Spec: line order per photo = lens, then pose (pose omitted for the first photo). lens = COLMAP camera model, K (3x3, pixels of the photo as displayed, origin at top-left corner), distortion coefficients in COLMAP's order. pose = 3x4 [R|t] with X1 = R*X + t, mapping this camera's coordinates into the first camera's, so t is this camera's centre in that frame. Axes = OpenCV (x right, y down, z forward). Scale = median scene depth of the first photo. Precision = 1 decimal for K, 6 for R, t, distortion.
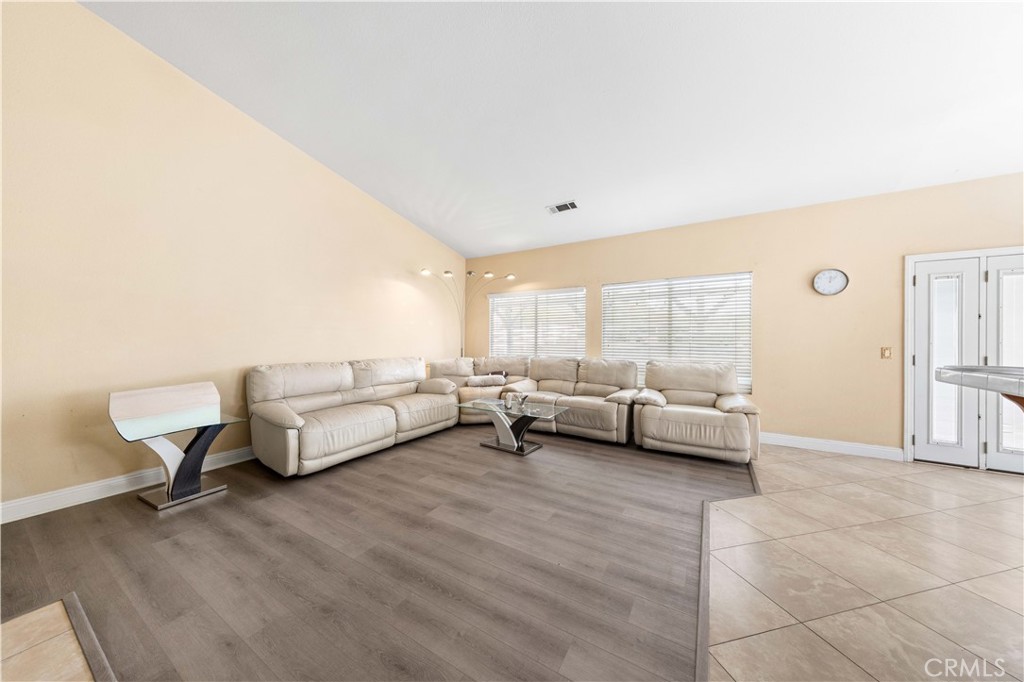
lens RADIAL K [[331.2, 0, 507.6], [0, 331.2, 340.0], [0, 0, 1]] dist [0.000627, 0.000062]
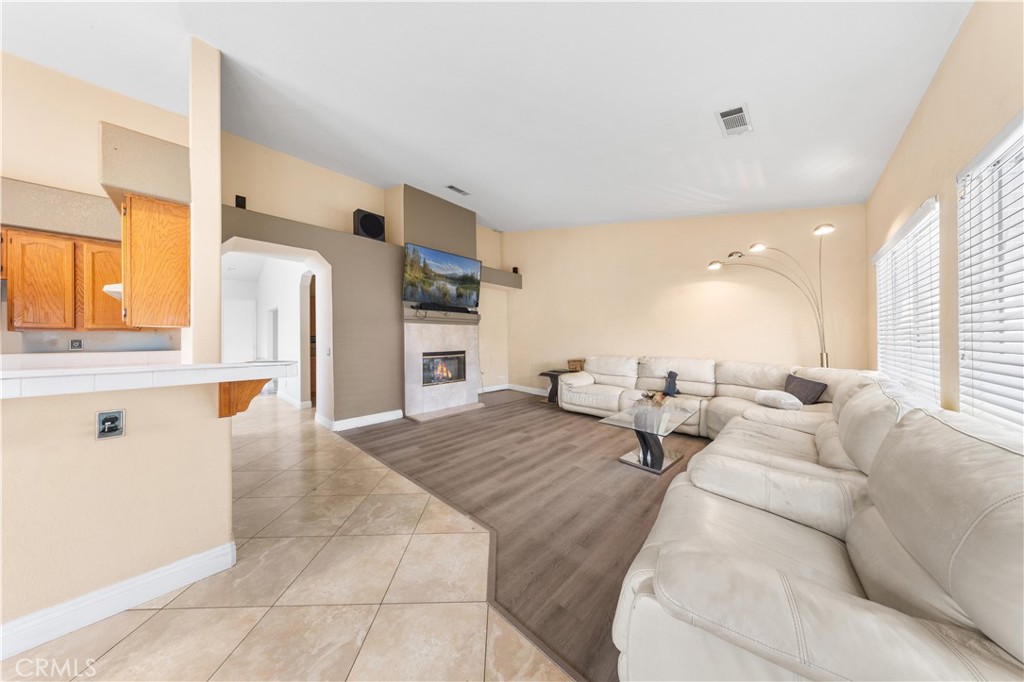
lens RADIAL K [[292.7, 0, 507.4], [0, 292.7, 340.2], [0, 0, 1]] dist [0.005664, -0.000112]
pose [[-0.202483, -0.001120, -0.979285, 1.292290], [-0.003037, 0.999995, -0.000516, 0.000262], [0.979281, 0.002870, -0.202485, 1.158143]]
